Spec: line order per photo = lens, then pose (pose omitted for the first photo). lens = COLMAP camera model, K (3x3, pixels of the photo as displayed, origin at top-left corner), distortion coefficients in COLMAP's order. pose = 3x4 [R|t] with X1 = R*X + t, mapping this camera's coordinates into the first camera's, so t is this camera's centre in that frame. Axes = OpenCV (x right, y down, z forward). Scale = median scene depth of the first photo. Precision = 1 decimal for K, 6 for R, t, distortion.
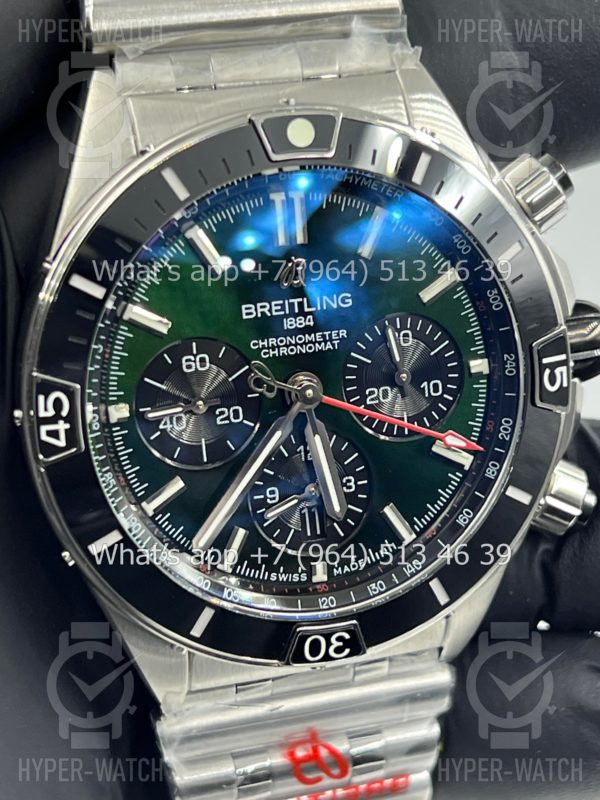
lens RADIAL K [[1891.5, 0, 301.0], [0, 1891.5, 405.8], [0, 0, 1]] dist [0.245743, 0.000000]
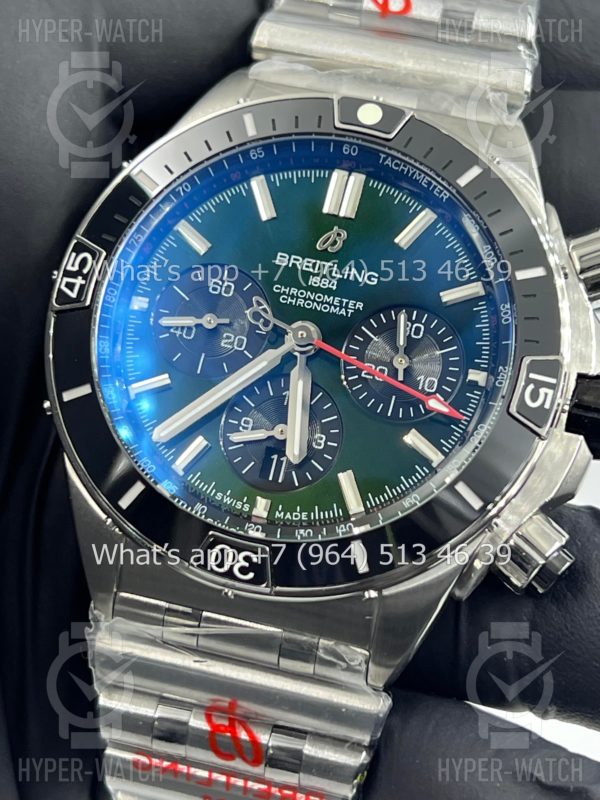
lens RADIAL K [[1891.5, 0, 297.6], [0, 1891.5, 402.9], [0, 0, 1]] dist [0.245743, 0.000000]
pose [[0.871987, 0.213630, -0.440456, 0.478782], [-0.379528, 0.863312, -0.332643, 0.381845], [0.309189, 0.457225, 0.833875, 0.120361]]
